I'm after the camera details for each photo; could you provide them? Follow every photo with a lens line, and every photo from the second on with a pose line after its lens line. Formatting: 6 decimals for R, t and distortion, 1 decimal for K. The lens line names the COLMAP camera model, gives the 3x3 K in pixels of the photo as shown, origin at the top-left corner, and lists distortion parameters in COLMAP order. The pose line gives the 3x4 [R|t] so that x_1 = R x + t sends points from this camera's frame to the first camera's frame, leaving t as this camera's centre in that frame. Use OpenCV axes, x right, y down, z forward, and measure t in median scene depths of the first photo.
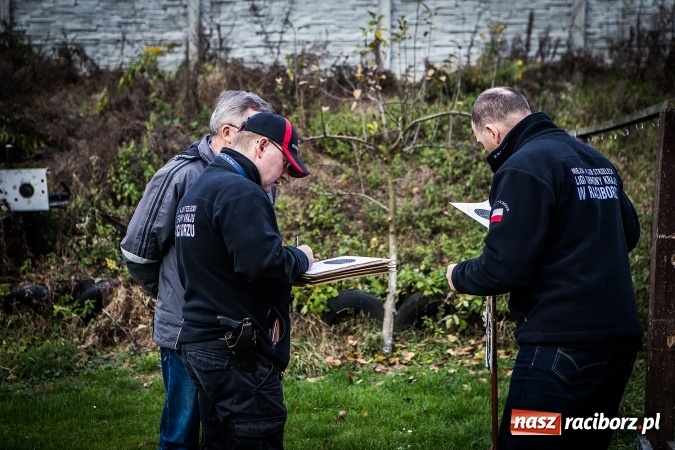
lens RADIAL K [[1279.0, 0, 337.5], [0, 1279.0, 225.0], [0, 0, 1]] dist [0.176438, 0.045789]
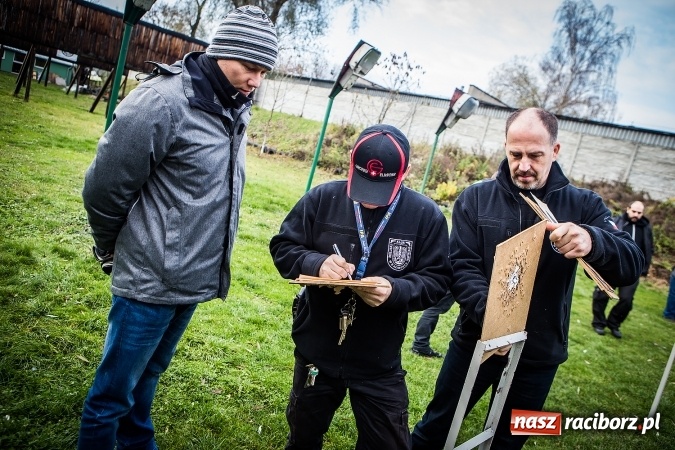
lens RADIAL K [[503.8, 0, 337.5], [0, 503.8, 225.0], [0, 0, 1]] dist [-0.112016, 0.106564]
pose [[0.736696, 0.288704, -0.611498, 0.010332], [-0.271920, 0.954425, 0.123016, 0.008387], [0.619144, 0.075653, 0.781625, -0.585161]]
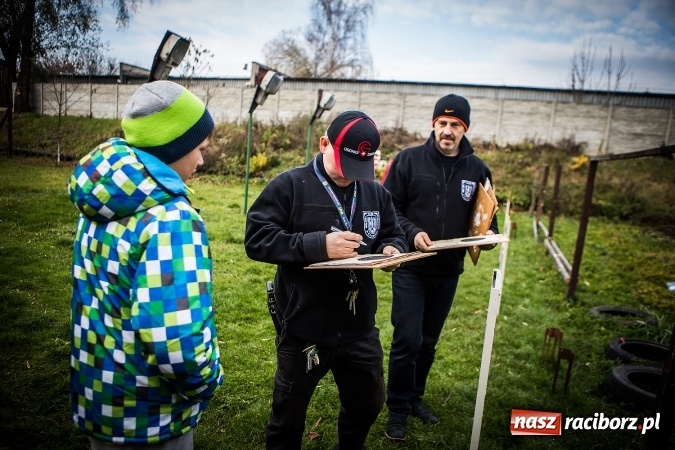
lens RADIAL K [[465.0, 0, 337.5], [0, 465.0, 225.0], [0, 0, 1]] dist [-0.107062, 0.076016]
pose [[0.958347, 0.116034, -0.260974, -0.039737], [-0.088915, 0.989555, 0.113465, 0.012581], [0.271414, -0.085534, 0.958655, -0.601913]]
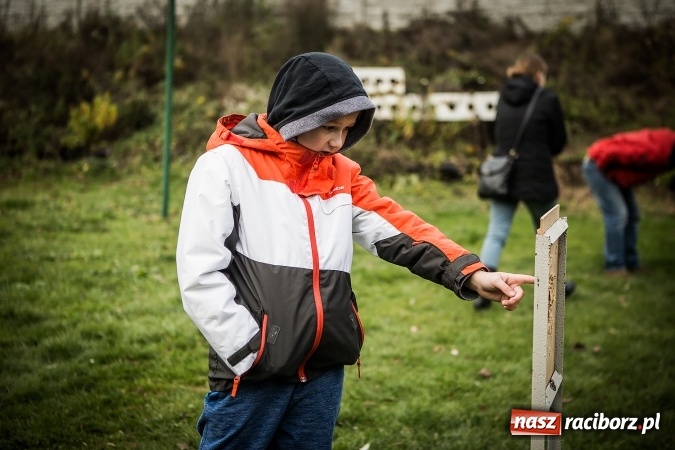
lens RADIAL K [[1046.0, 0, 337.5], [0, 1046.0, 225.0], [0, 0, 1]] dist [0.039128, 0.061386]
pose [[0.943822, 0.058477, -0.325240, 0.024584], [-0.035023, 0.996376, 0.077512, 0.025978], [0.328594, -0.061767, 0.942449, -0.342460]]
